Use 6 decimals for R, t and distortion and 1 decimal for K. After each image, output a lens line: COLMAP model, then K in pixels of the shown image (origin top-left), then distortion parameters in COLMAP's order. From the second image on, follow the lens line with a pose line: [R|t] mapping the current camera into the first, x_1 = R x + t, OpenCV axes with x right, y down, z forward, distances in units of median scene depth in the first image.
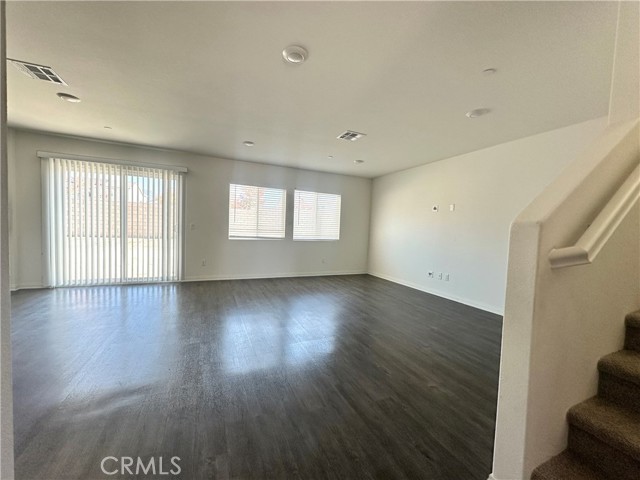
lens RADIAL K [[255.5, 0, 322.2], [0, 255.5, 242.0], [0, 0, 1]] dist [-0.018233, 0.000073]
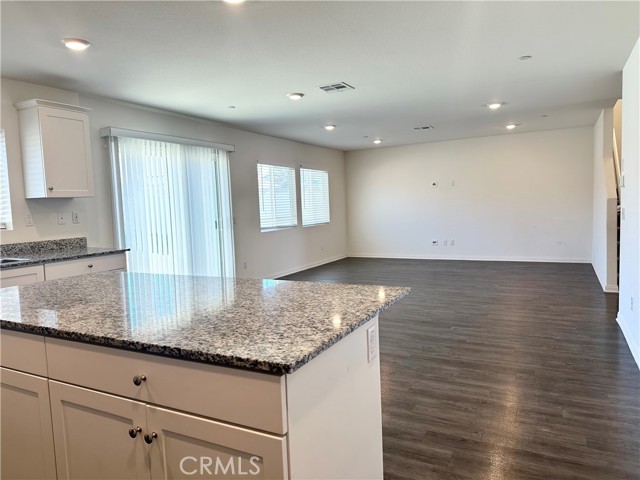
lens RADIAL K [[444.4, 0, 319.9], [0, 444.4, 239.3], [0, 0, 1]] dist [0.059872, -0.006637]
pose [[0.784654, -0.115347, 0.609108, -1.045022], [0.098792, 0.993247, 0.060827, -0.053710], [-0.612011, 0.012447, 0.790751, -0.230851]]
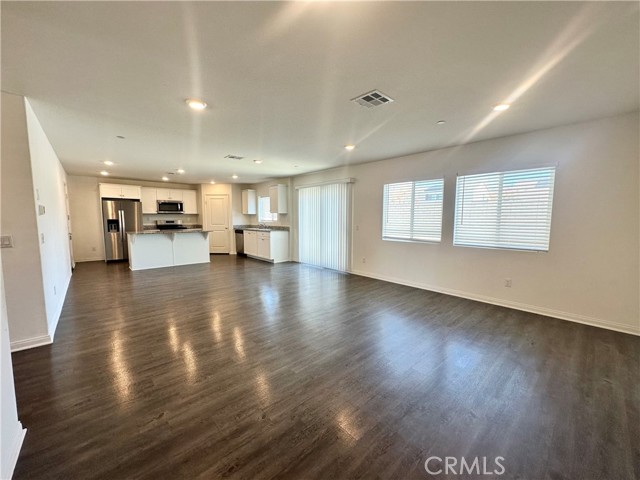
lens RADIAL K [[255.5, 0, 317.1], [0, 255.5, 239.6], [0, 0, 1]] dist [-0.018233, 0.000073]
pose [[0.307779, 0.044431, -0.950420, 0.491383], [-0.039852, 0.998634, 0.033780, -0.035058], [0.950623, 0.027480, 0.309130, 0.424297]]
